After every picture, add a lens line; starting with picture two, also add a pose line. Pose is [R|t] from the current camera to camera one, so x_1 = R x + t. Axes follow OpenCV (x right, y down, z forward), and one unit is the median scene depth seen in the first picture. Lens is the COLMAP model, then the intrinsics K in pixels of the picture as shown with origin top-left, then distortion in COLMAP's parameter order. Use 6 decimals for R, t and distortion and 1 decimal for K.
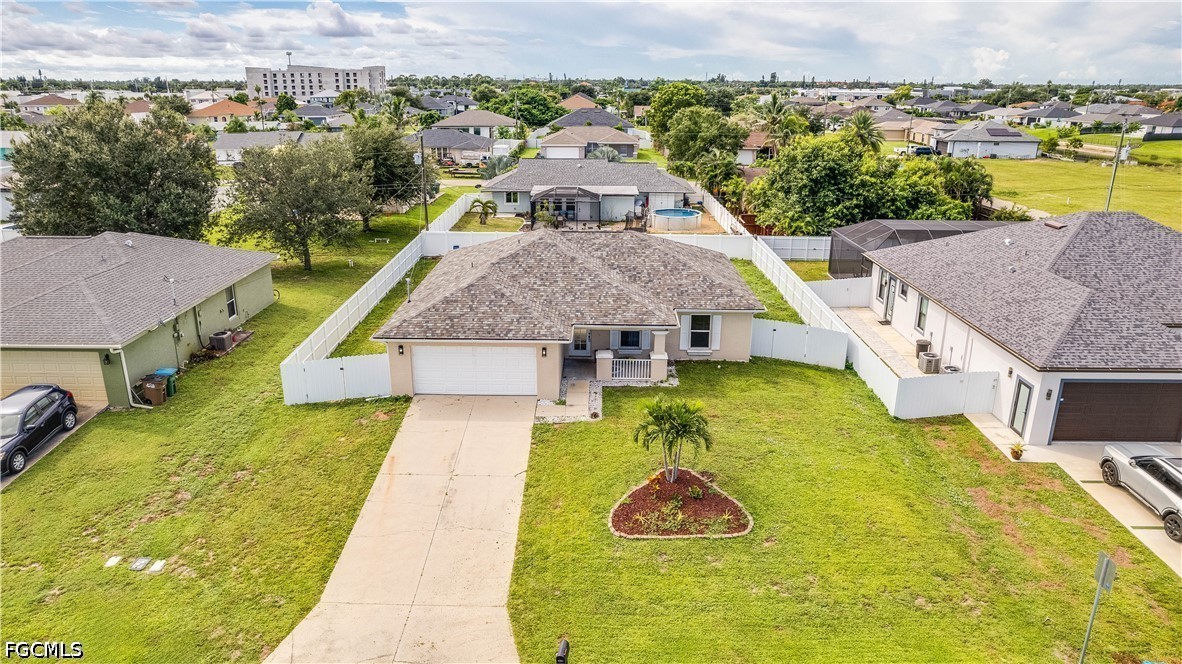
lens RADIAL K [[753.7, 0, 591.0], [0, 753.7, 332.0], [0, 0, 1]] dist [-0.069126, 0.082807]
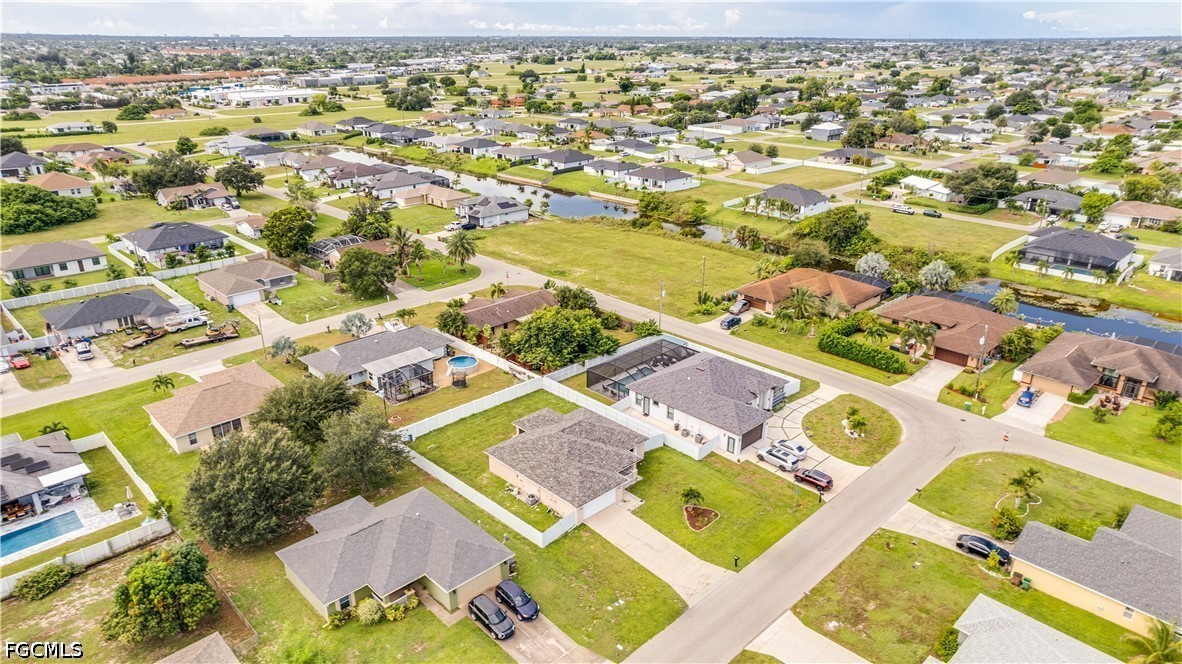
lens RADIAL K [[753.7, 0, 591.0], [0, 753.7, 332.0], [0, 0, 1]] dist [-0.069126, 0.082807]
pose [[0.697681, -0.259377, 0.667806, -1.703099], [0.218152, 0.964807, 0.146821, -0.882760], [-0.682386, 0.043249, 0.729711, -0.886938]]
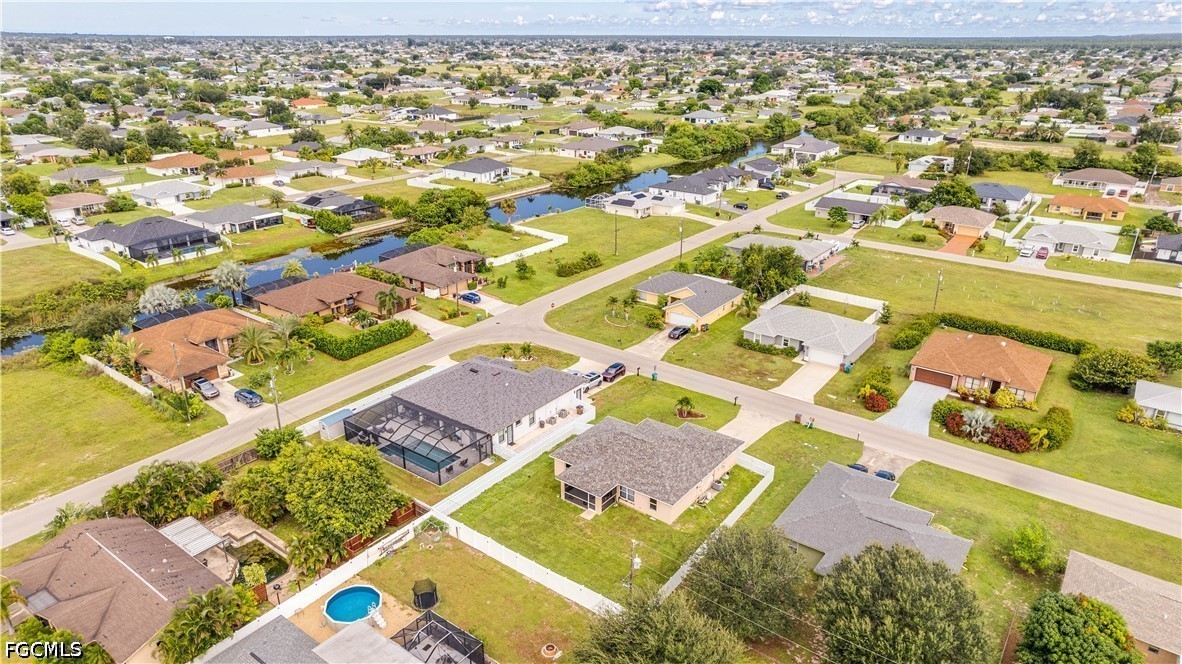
lens RADIAL K [[753.7, 0, 591.0], [0, 753.7, 332.0], [0, 0, 1]] dist [-0.069126, 0.082807]
pose [[-0.809801, -0.218134, 0.544647, -1.232590], [0.183439, 0.787638, 0.588198, -2.028411], [-0.557291, 0.576233, -0.597815, 2.649624]]
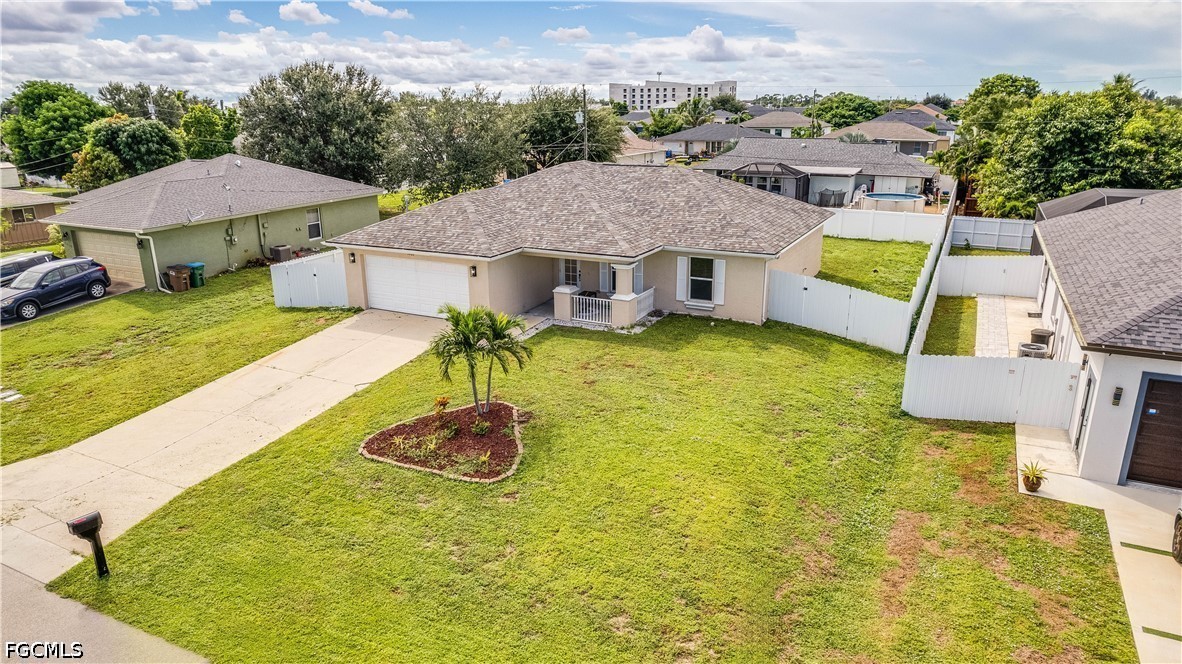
lens RADIAL K [[753.6, 0, 606.5], [0, 753.6, 345.9], [0, 0, 1]] dist [-0.080063, 0.084728]
pose [[0.898196, 0.120082, -0.422875, 0.406980], [-0.125490, 0.991979, 0.015145, 0.071229], [0.421302, 0.039463, 0.906061, 0.239377]]
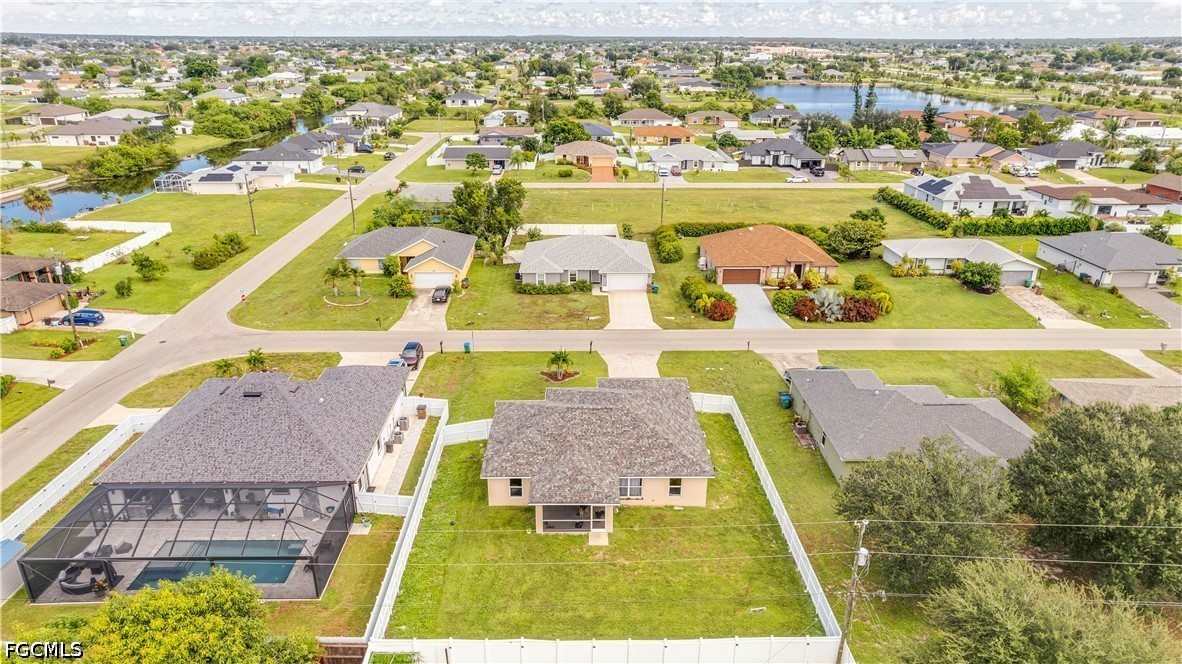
lens RADIAL K [[753.7, 0, 591.0], [0, 753.7, 332.0], [0, 0, 1]] dist [-0.069126, 0.082807]
pose [[-0.999391, 0.006991, -0.034191, 0.058636], [-0.016644, 0.765650, 0.643043, -1.441413], [0.030674, 0.643220, -0.765067, 2.445634]]
